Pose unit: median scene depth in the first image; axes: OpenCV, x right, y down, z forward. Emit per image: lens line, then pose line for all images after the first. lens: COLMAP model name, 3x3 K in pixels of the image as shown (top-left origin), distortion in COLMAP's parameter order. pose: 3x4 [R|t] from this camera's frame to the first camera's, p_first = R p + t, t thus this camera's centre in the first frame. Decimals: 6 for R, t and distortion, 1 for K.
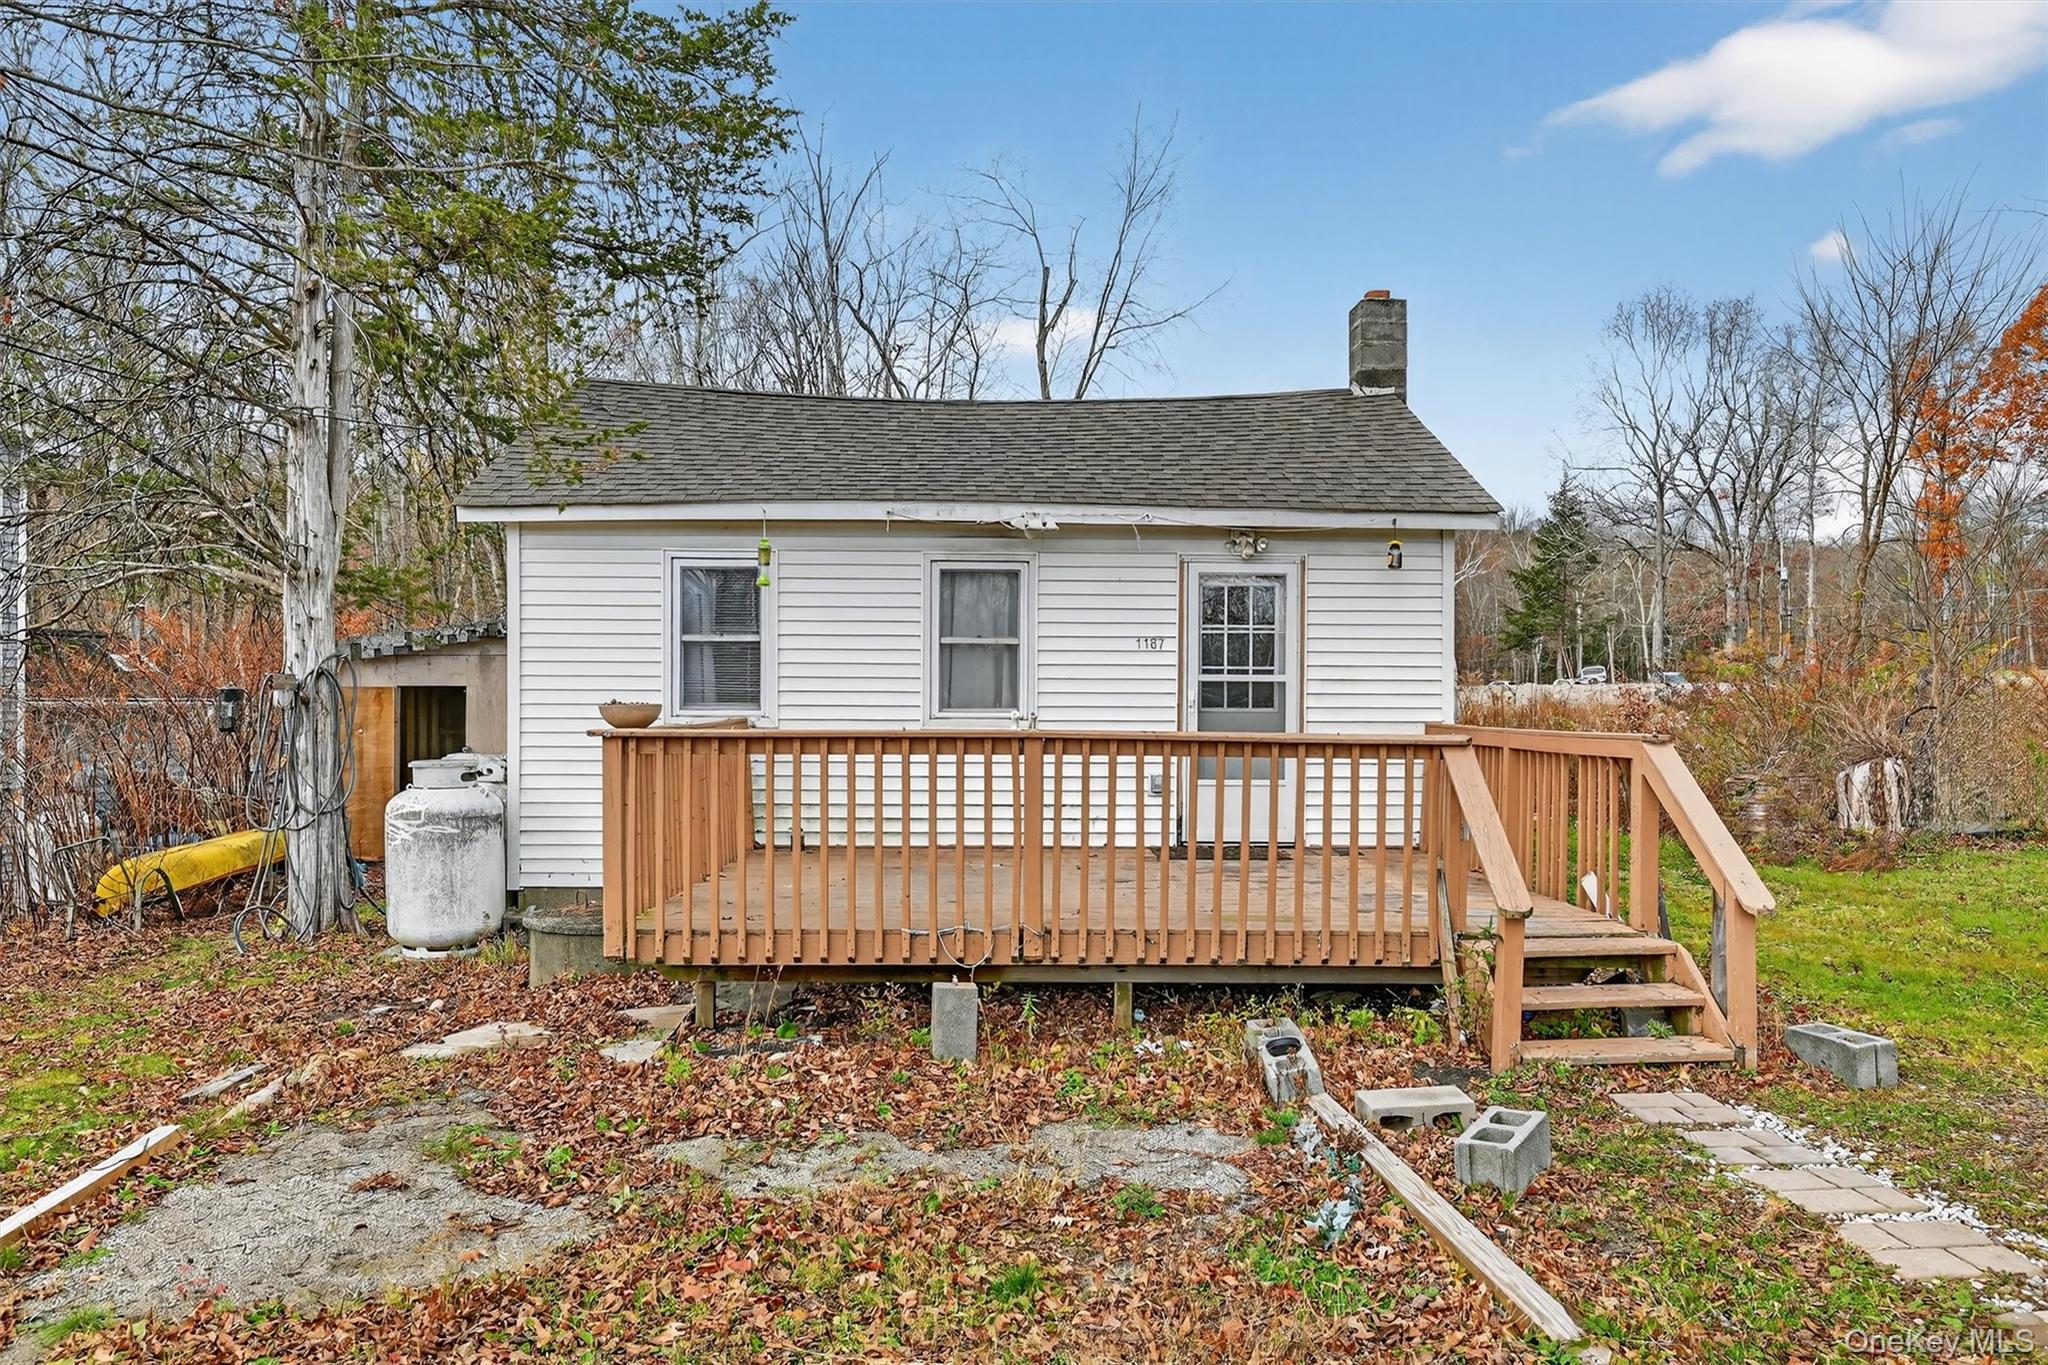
lens RADIAL K [[1417.1, 0, 1017.5], [0, 1417.1, 724.3], [0, 0, 1]] dist [0.001191, -0.000060]
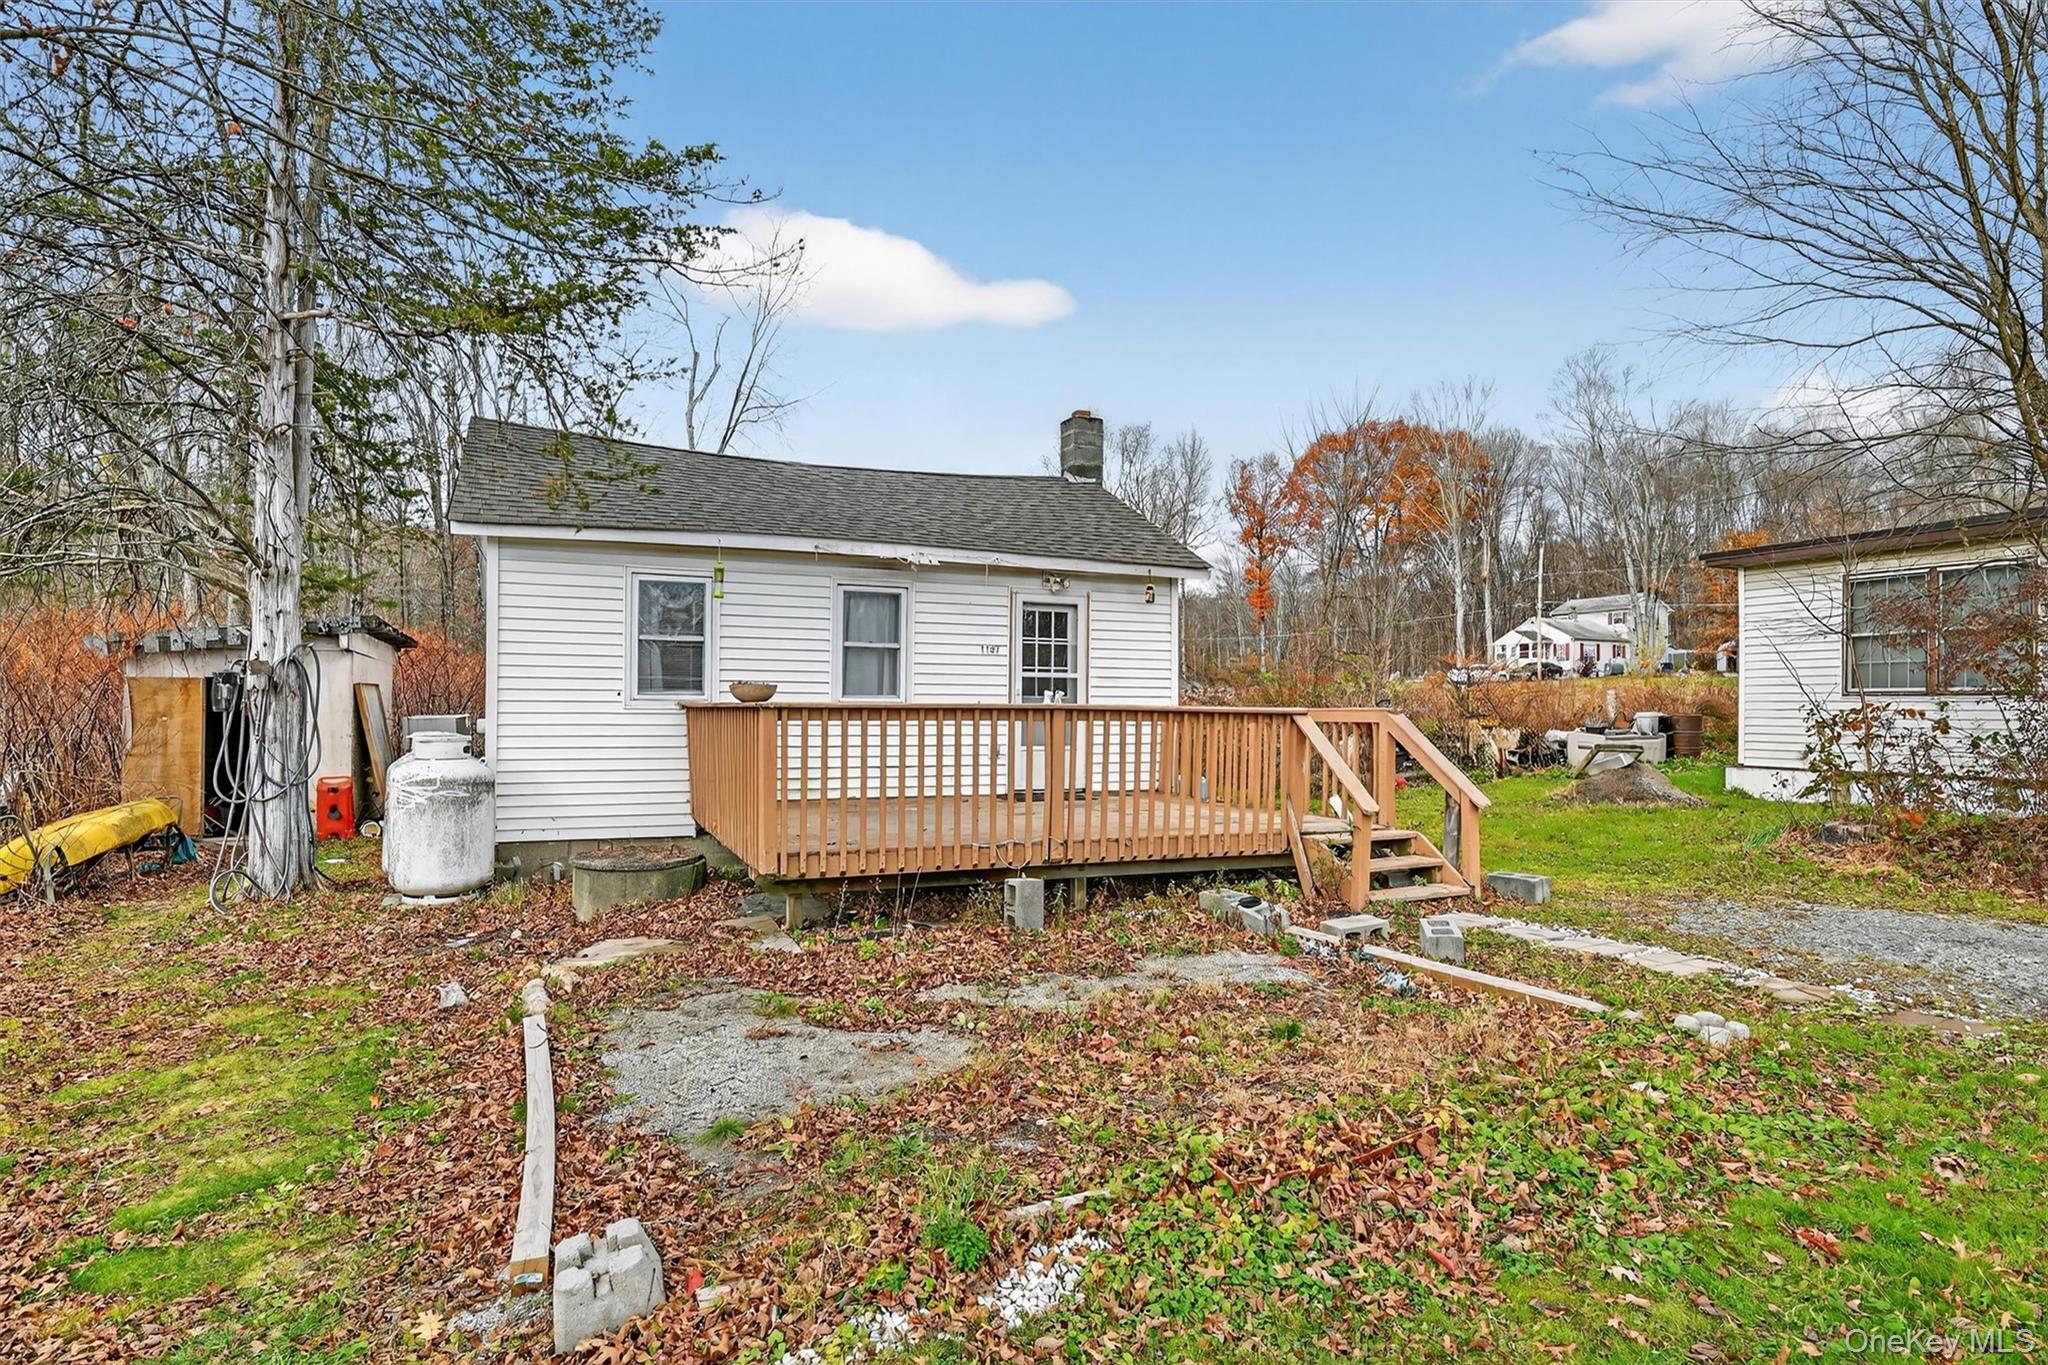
lens RADIAL K [[1106.6, 0, 1024.7], [0, 1106.6, 703.3], [0, 0, 1]] dist [-0.001029, 0.000371]
pose [[0.927927, 0.003218, 0.372747, -0.284526], [0.002936, 0.999869, -0.015941, 0.013820], [-0.372750, 0.015886, 0.927796, -0.029898]]
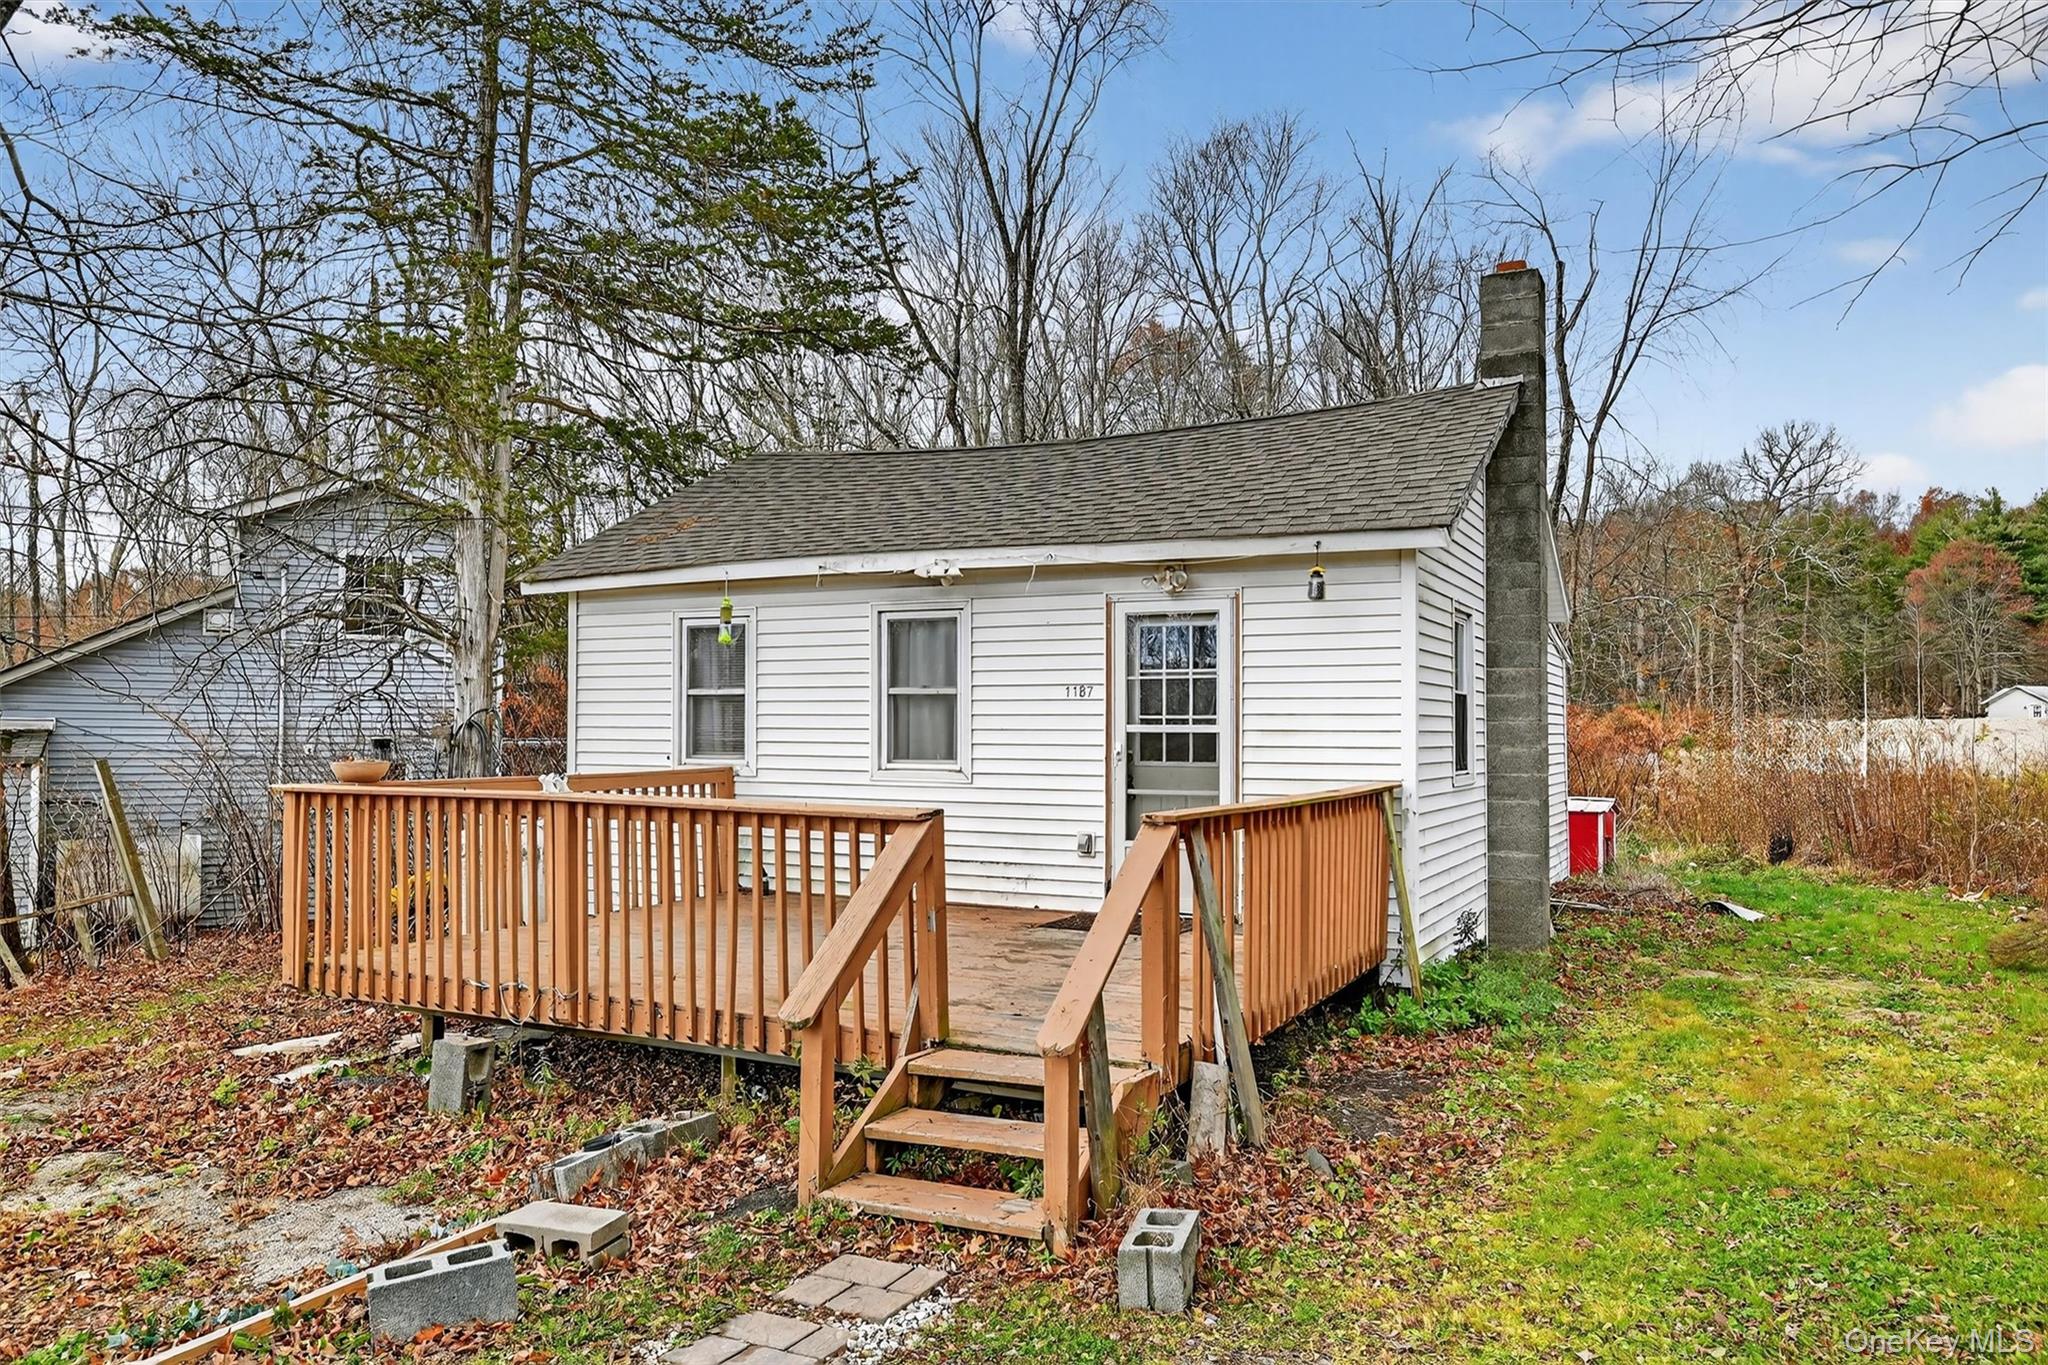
lens RADIAL K [[1417.1, 0, 1017.5], [0, 1417.1, 724.3], [0, 0, 1]] dist [0.001191, -0.000060]
pose [[0.877639, -0.001909, -0.479318, 0.503664], [-0.010466, 0.999677, -0.023146, -0.013779], [0.479208, 0.025330, 0.877336, 0.169656]]
